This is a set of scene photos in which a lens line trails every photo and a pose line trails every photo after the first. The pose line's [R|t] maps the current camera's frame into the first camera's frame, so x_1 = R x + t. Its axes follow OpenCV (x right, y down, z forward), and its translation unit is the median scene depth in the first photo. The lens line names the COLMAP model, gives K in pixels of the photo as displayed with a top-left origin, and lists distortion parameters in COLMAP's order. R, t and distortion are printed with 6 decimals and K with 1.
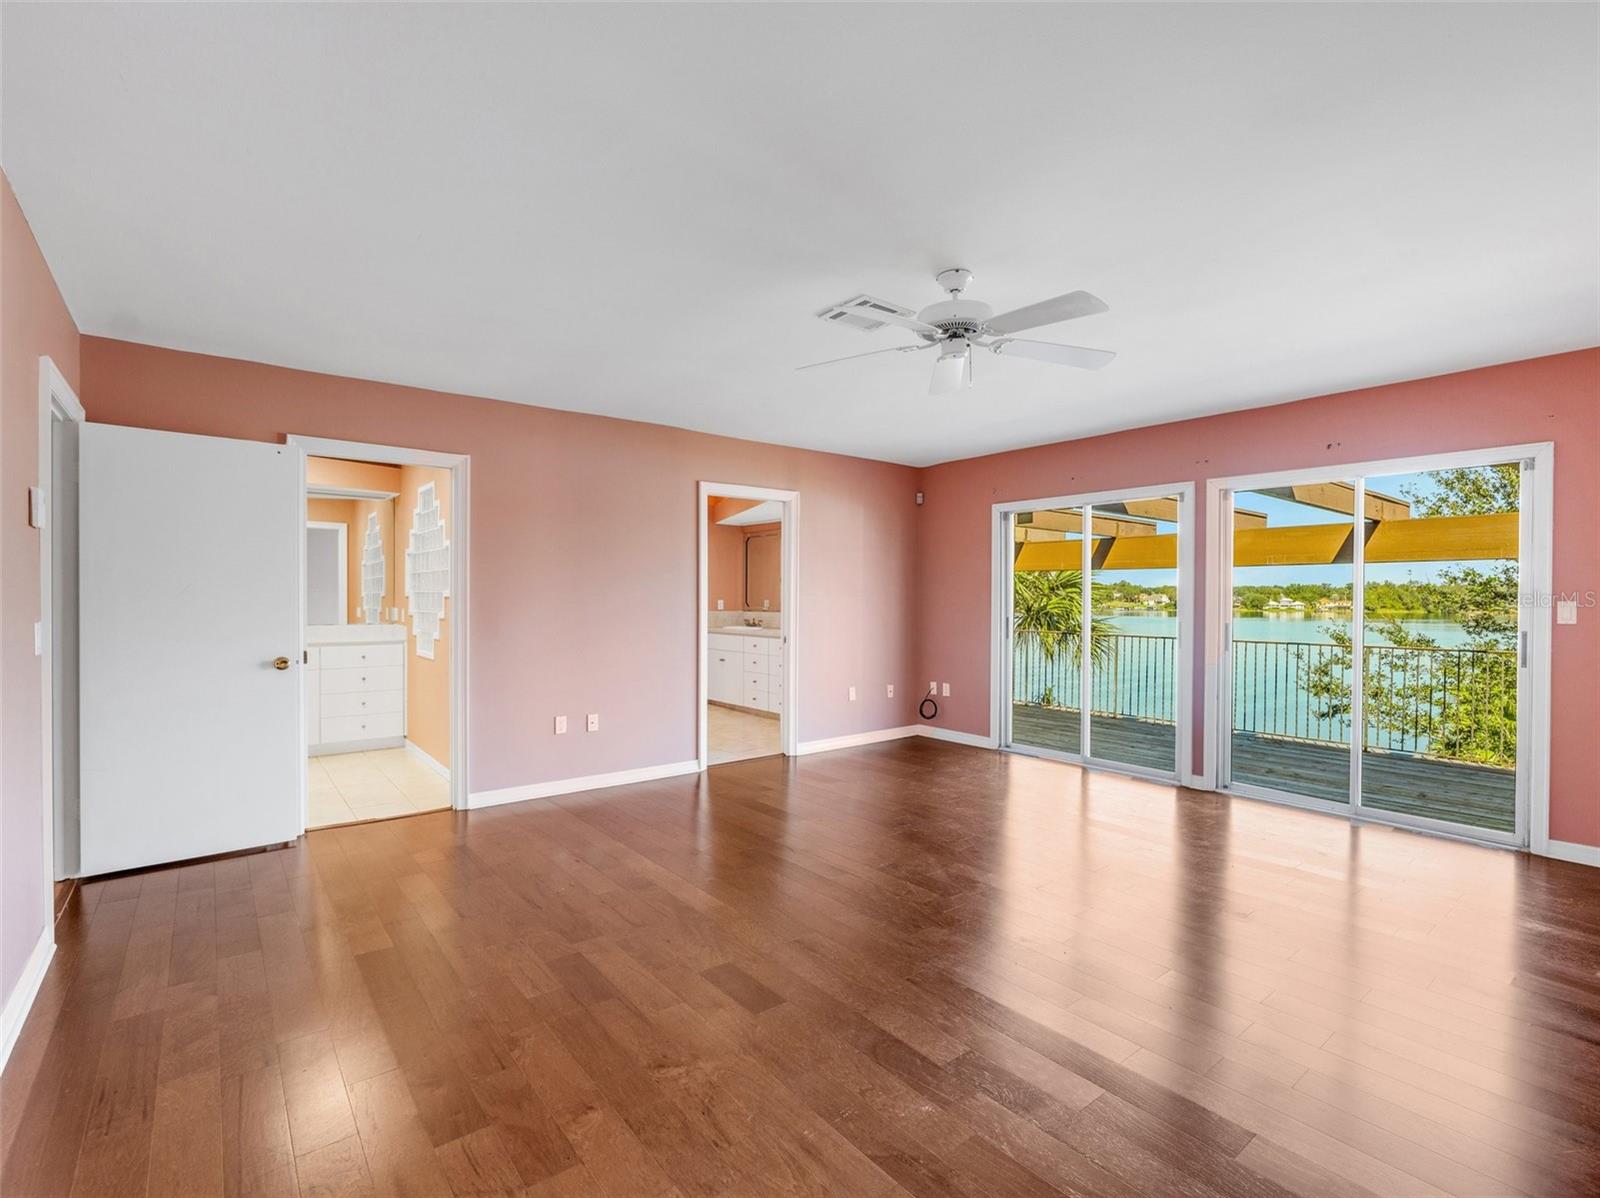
lens RADIAL K [[744.2, 0, 800.4], [0, 744.2, 602.3], [0, 0, 1]] dist [-0.003845, 0.000207]
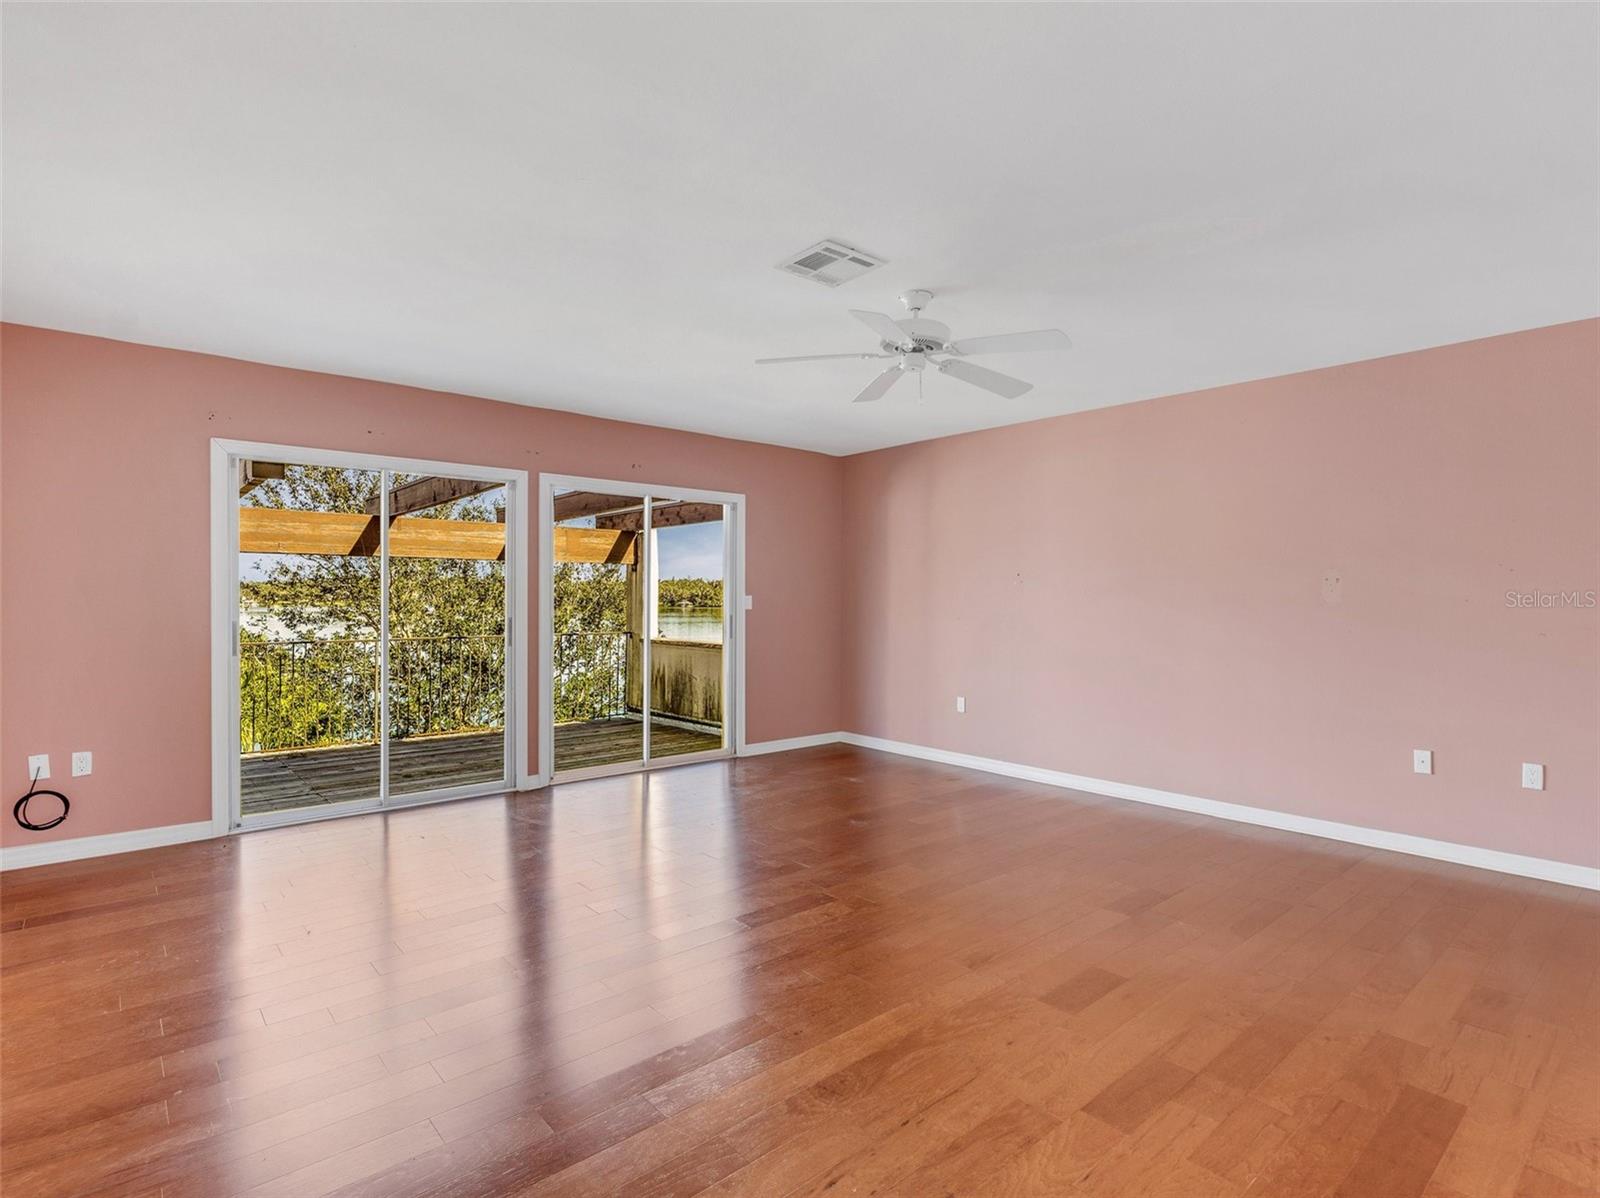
lens RADIAL K [[840.2, 0, 801.0], [0, 840.2, 600.7], [0, 0, 1]] dist [-0.001113, 0.001000]
pose [[-0.051383, -0.011244, 0.998616, -0.570857], [-0.001119, 0.999937, 0.011202, -0.007753], [-0.998678, -0.000542, -0.051392, 0.697751]]
